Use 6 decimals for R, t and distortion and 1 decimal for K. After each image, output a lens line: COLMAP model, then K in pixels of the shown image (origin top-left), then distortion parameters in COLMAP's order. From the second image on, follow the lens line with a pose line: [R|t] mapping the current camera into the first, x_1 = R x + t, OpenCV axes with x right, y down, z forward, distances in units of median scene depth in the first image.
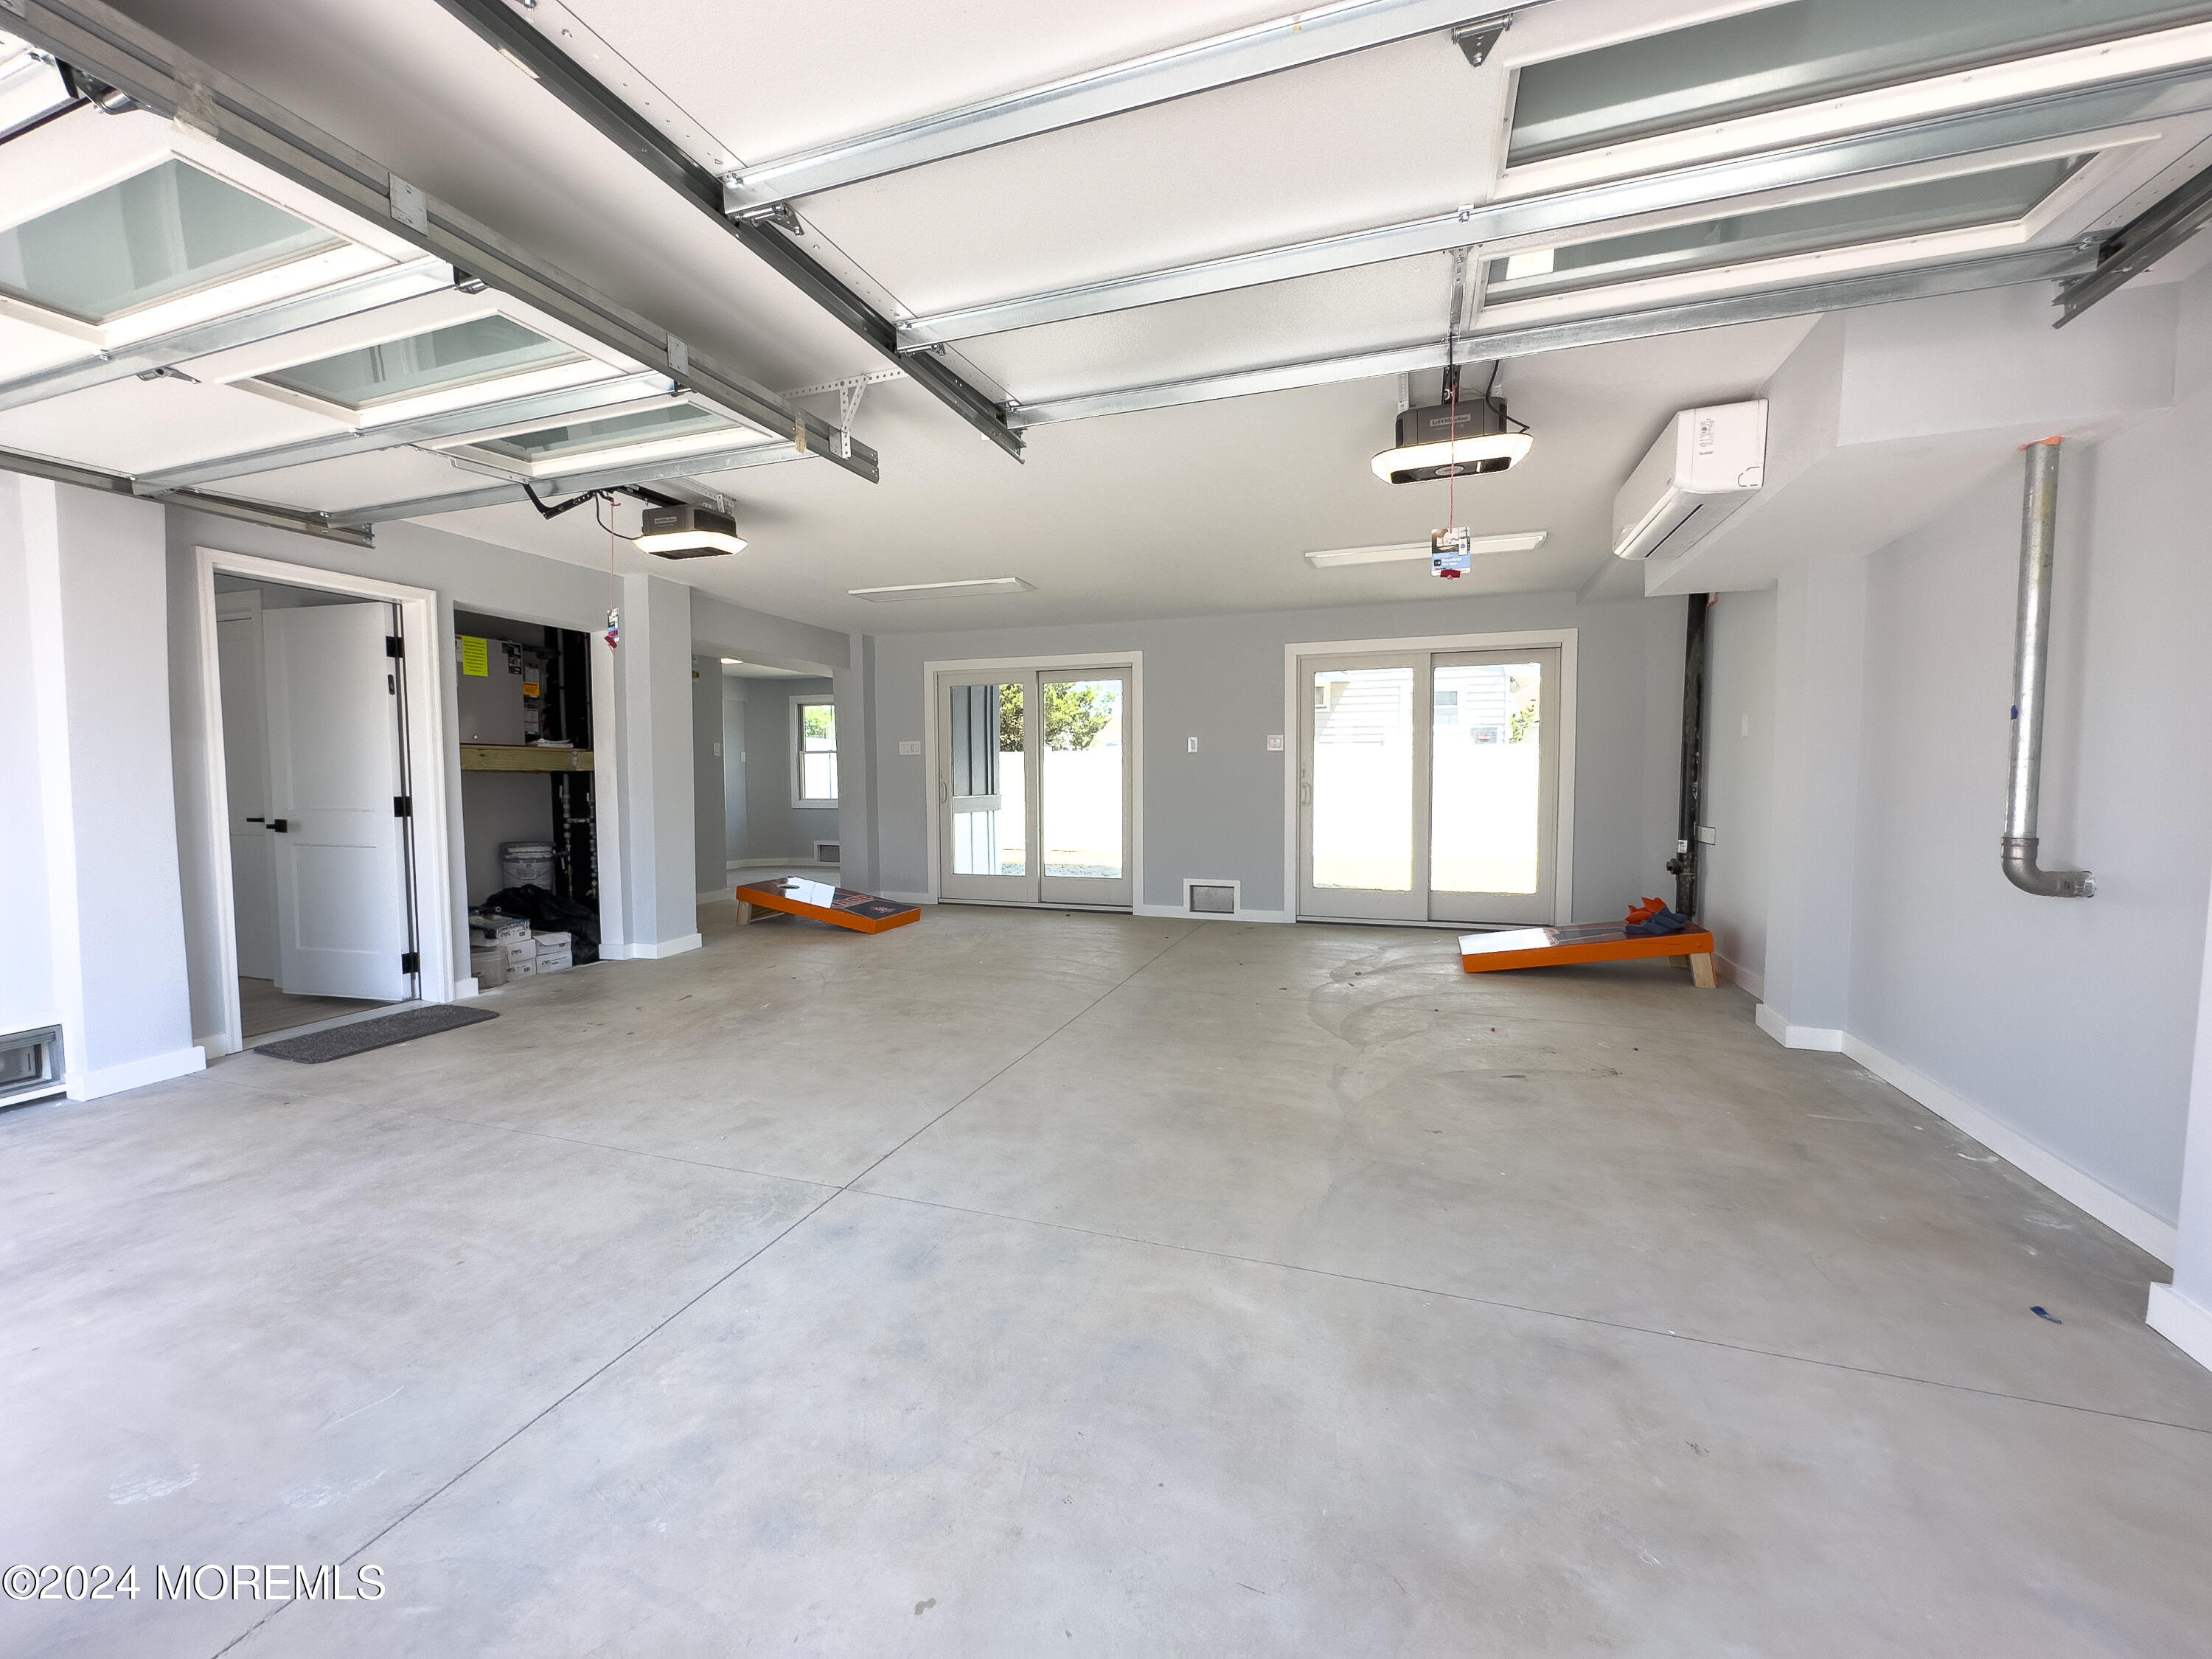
lens RADIAL K [[885.2, 0, 1106.0], [0, 885.2, 829.5], [0, 0, 1]] dist [-0.003253, 0.000568]
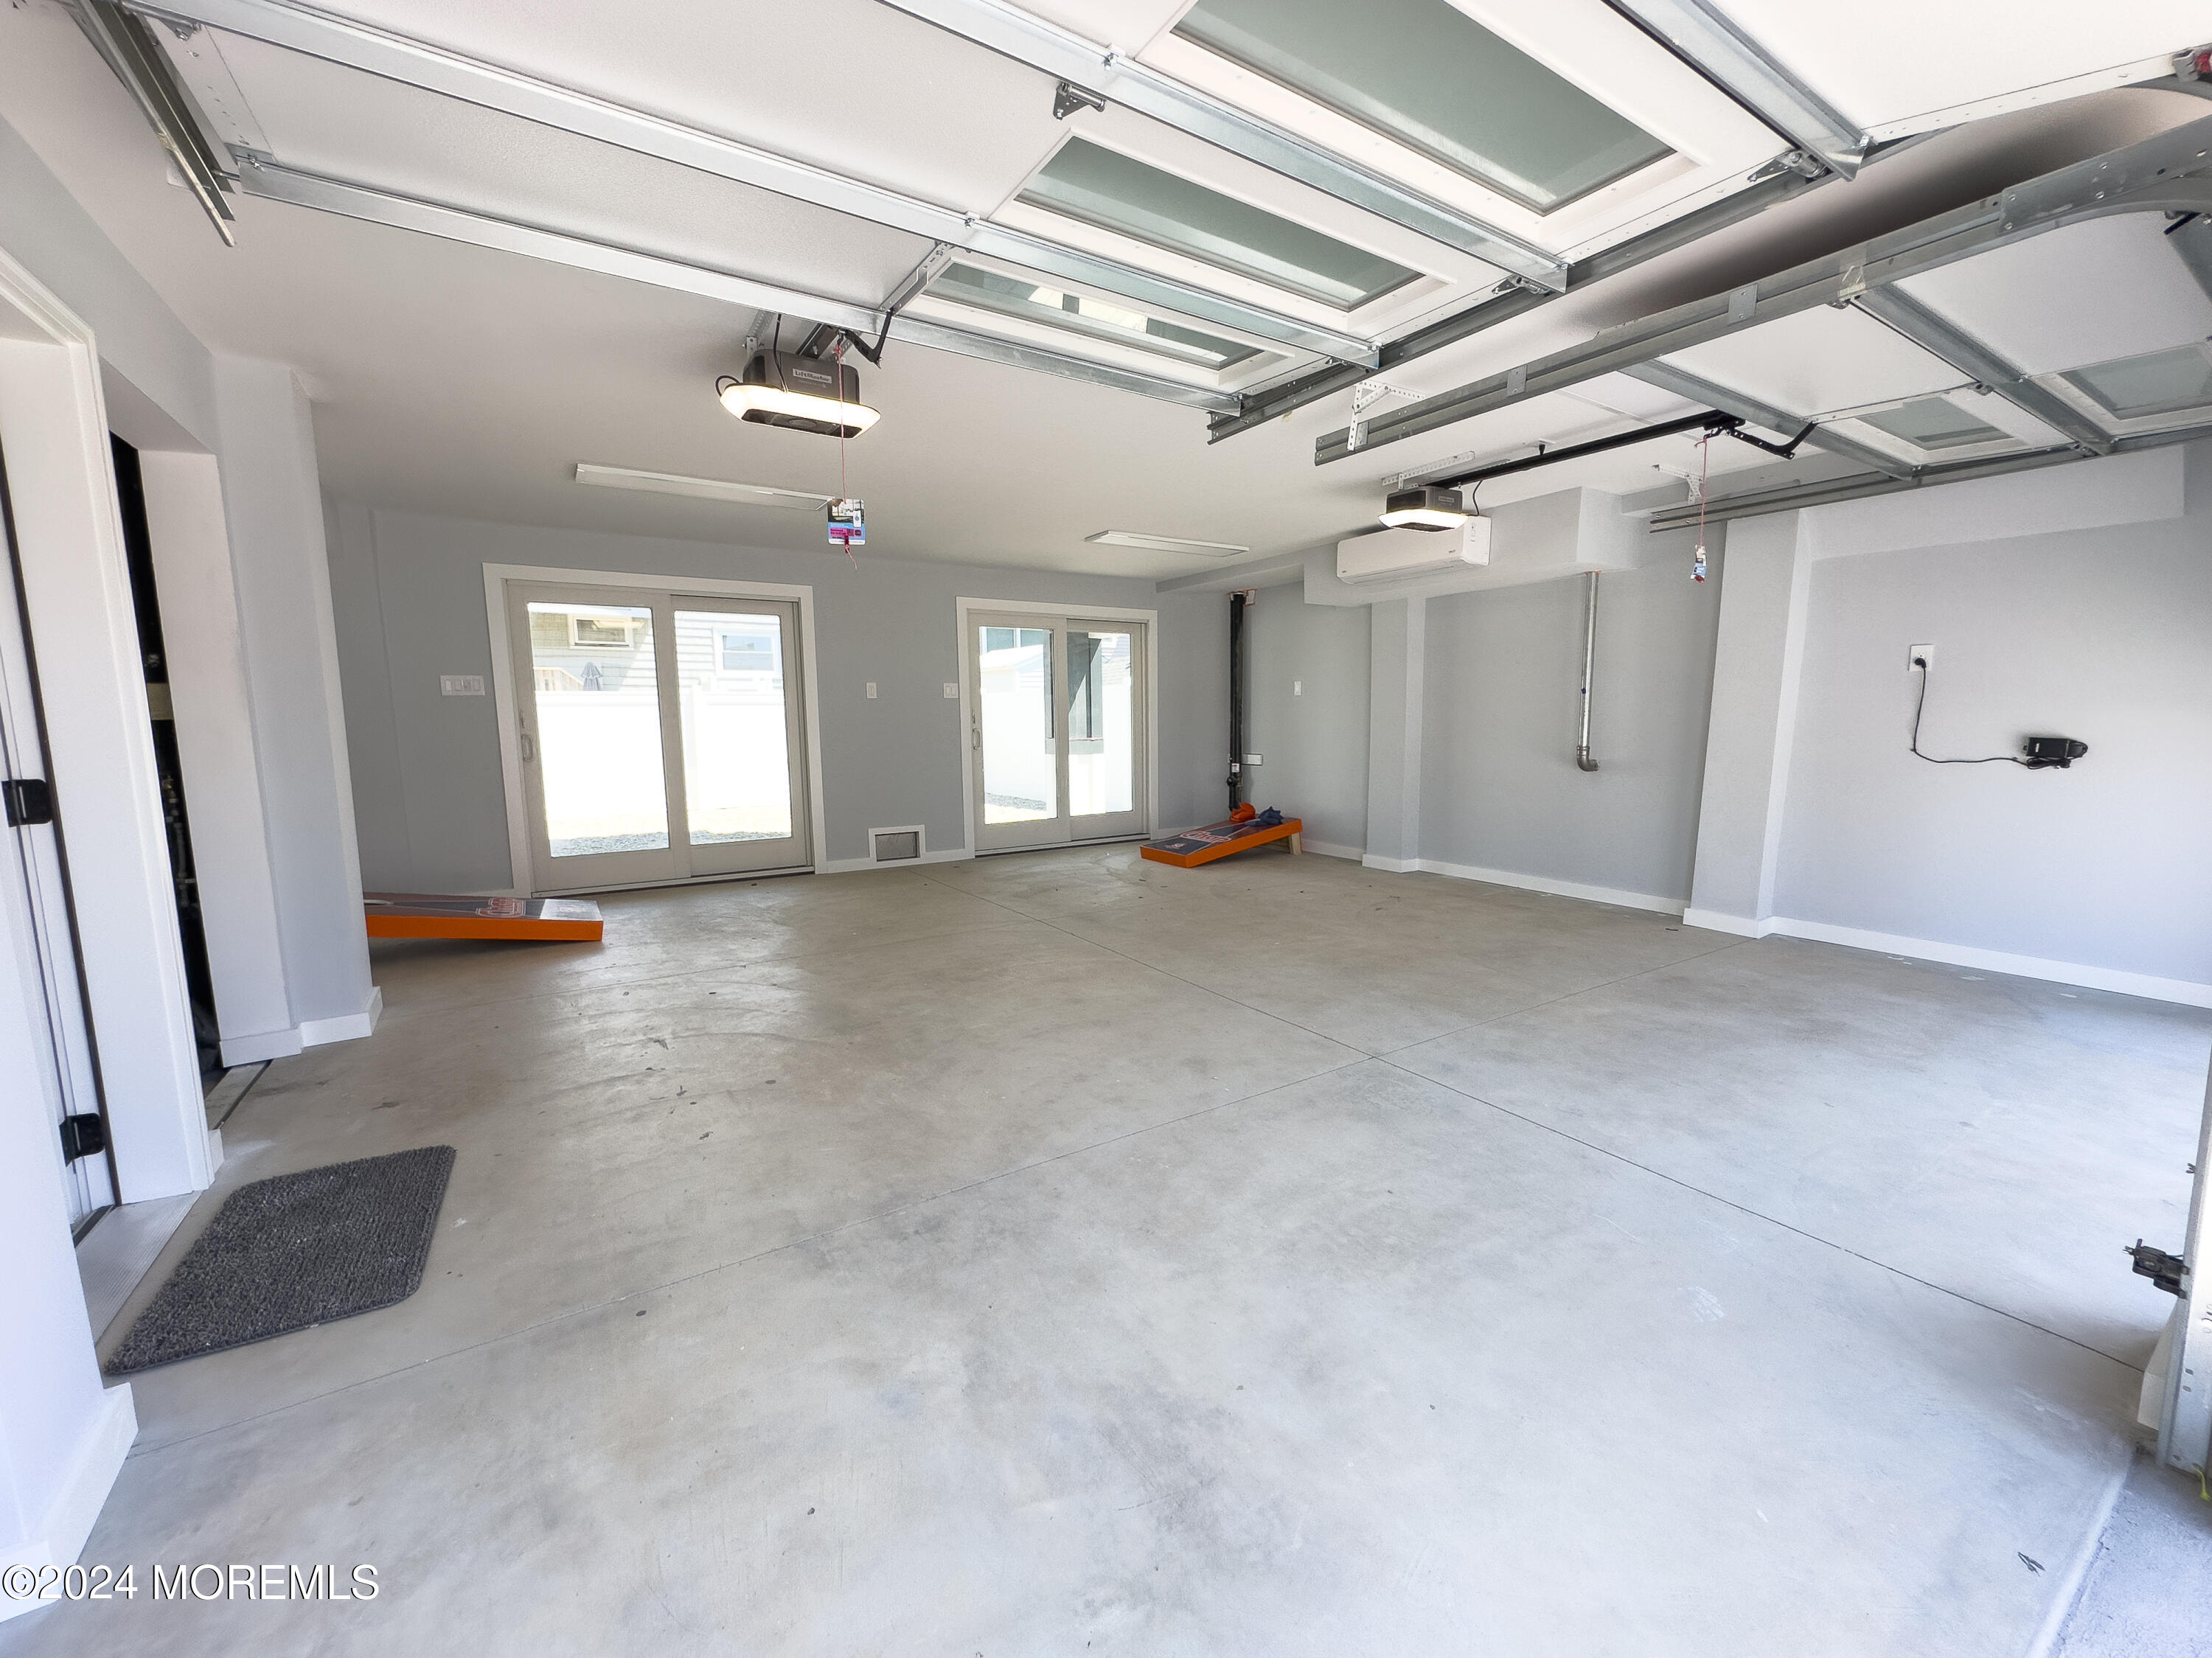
lens RADIAL K [[885.2, 0, 1106.0], [0, 885.2, 829.0], [0, 0, 1]] dist [-0.003253, 0.000568]
pose [[0.618353, -0.101749, 0.779286, -1.122524], [0.055586, 0.994763, 0.085777, -0.031411], [-0.783932, -0.009723, 0.620770, 0.403163]]
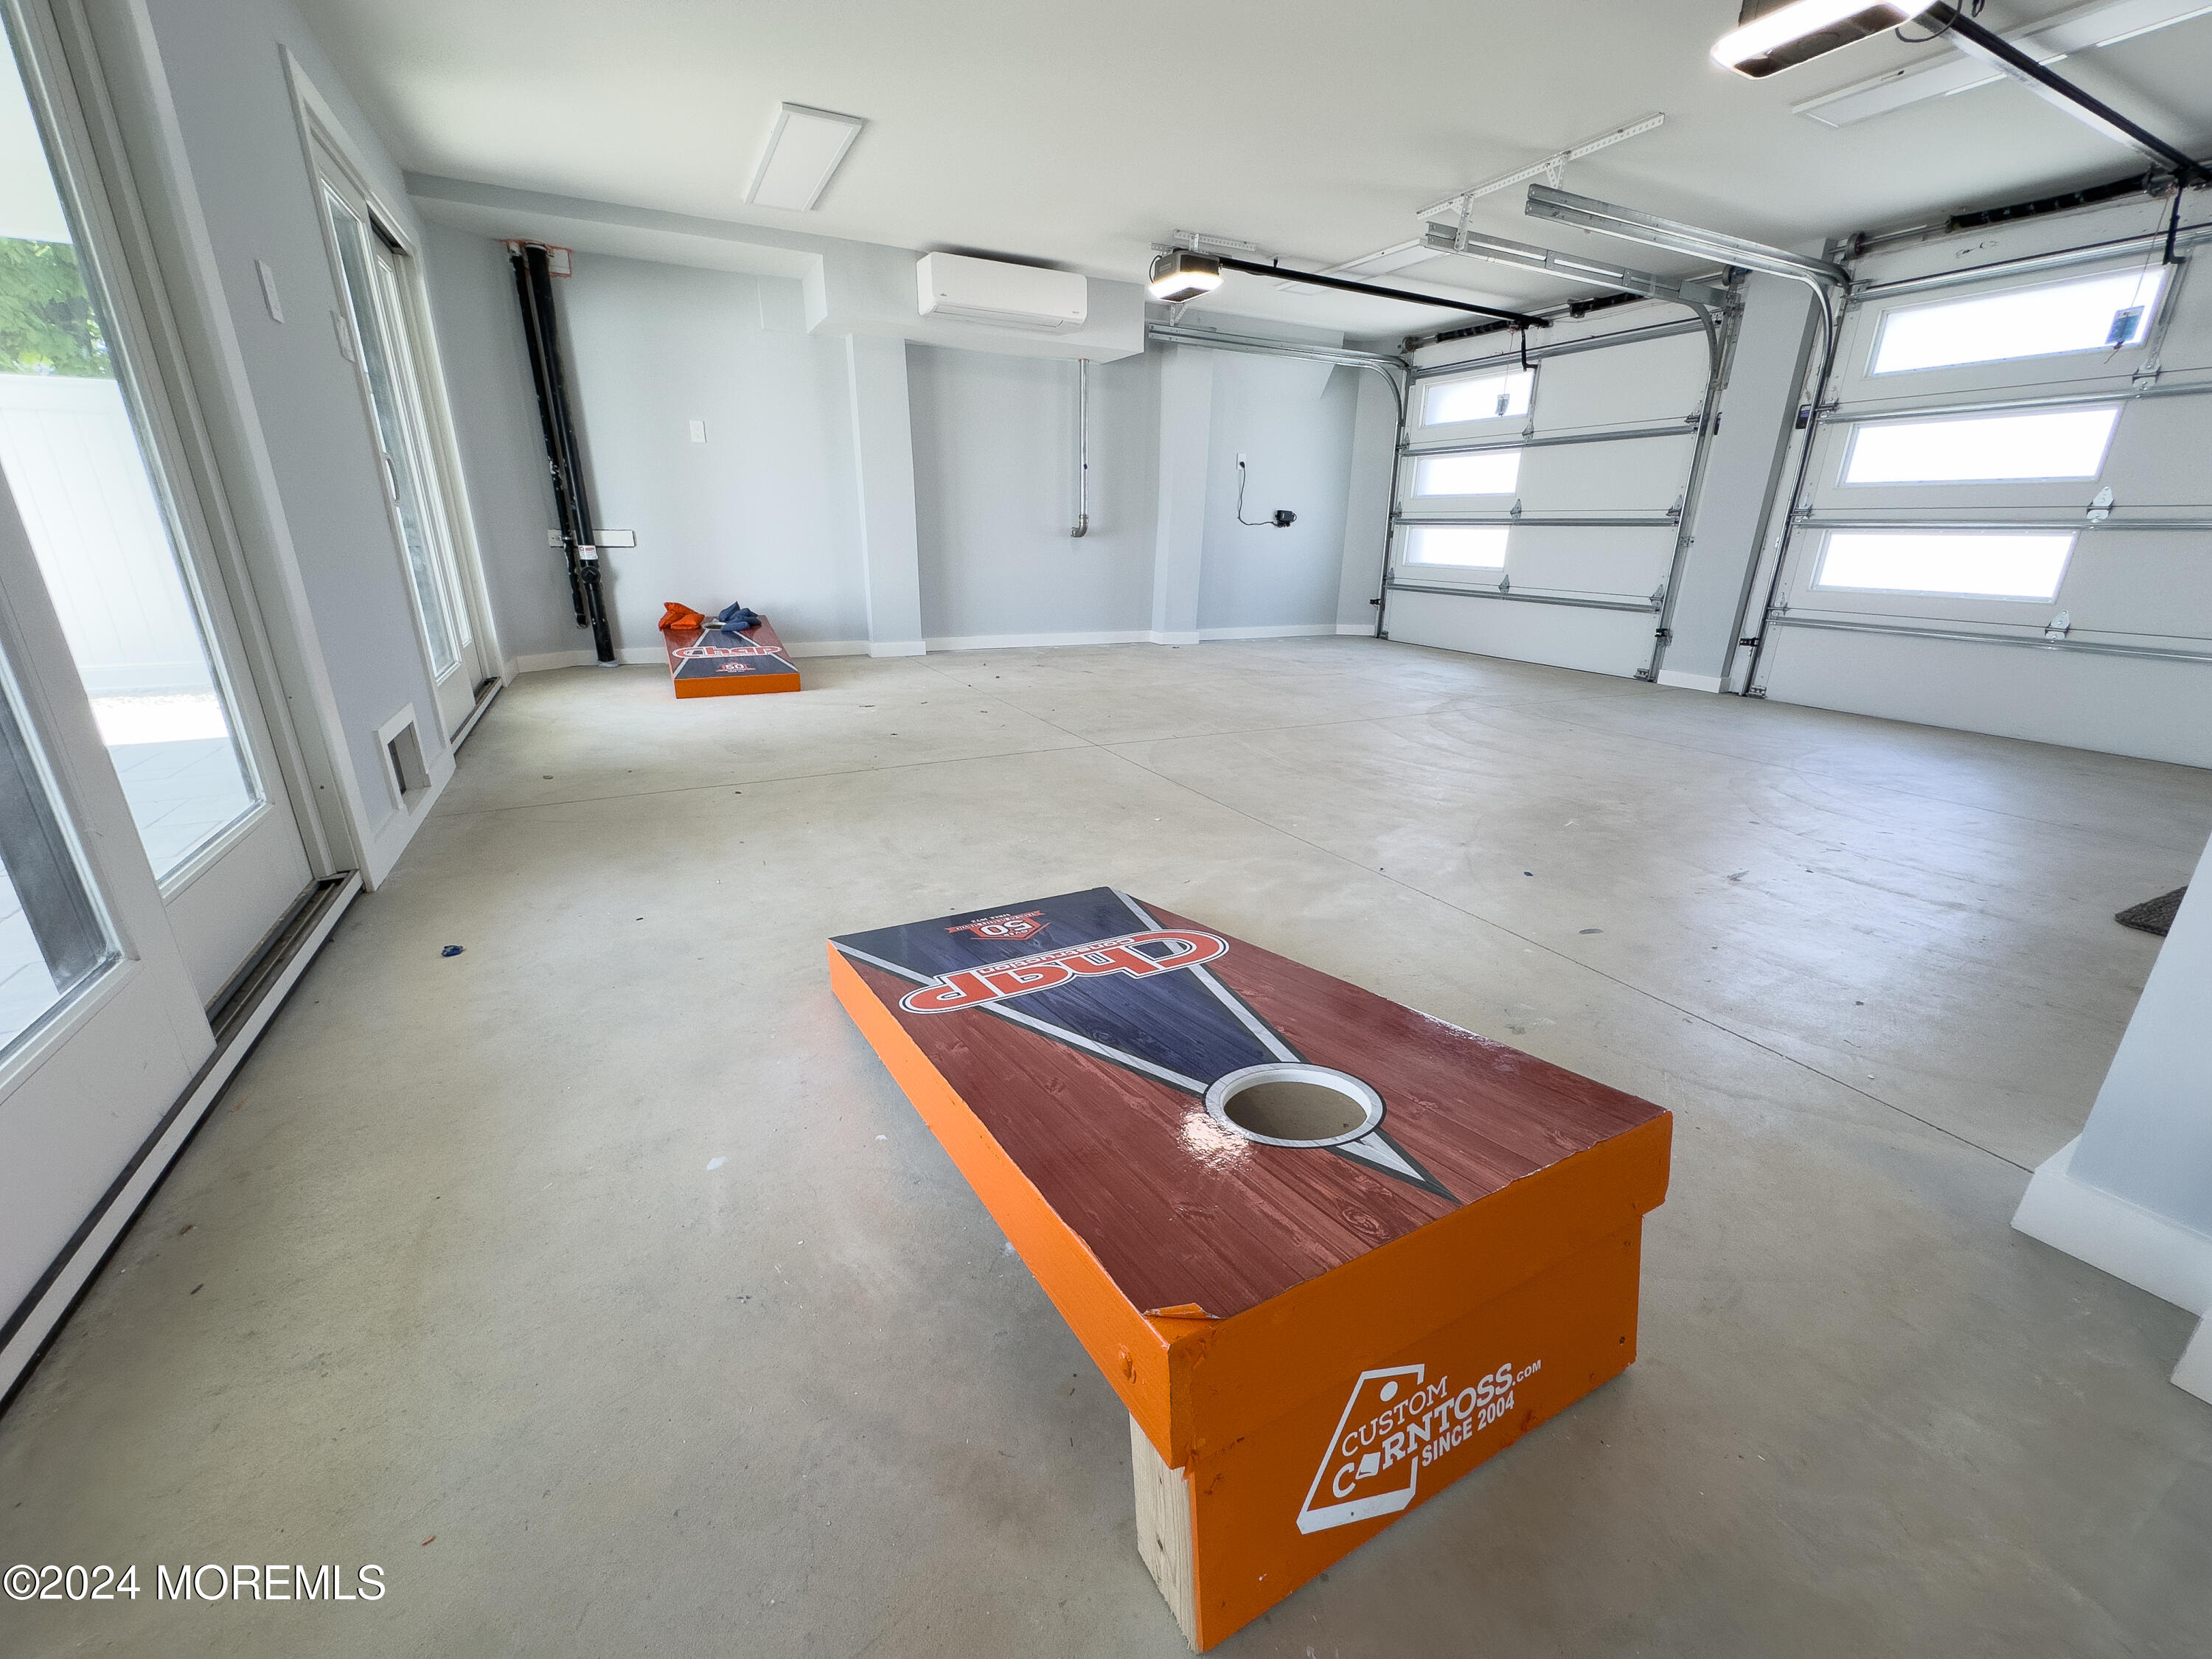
lens RADIAL K [[885.2, 0, 1106.0], [0, 885.2, 829.5], [0, 0, 1]] dist [-0.003253, 0.000568]
pose [[-0.728636, -0.229176, 0.645421, -0.766094], [0.027790, 0.931687, 0.362196, -0.055702], [-0.684337, 0.281845, -0.672492, 2.257957]]
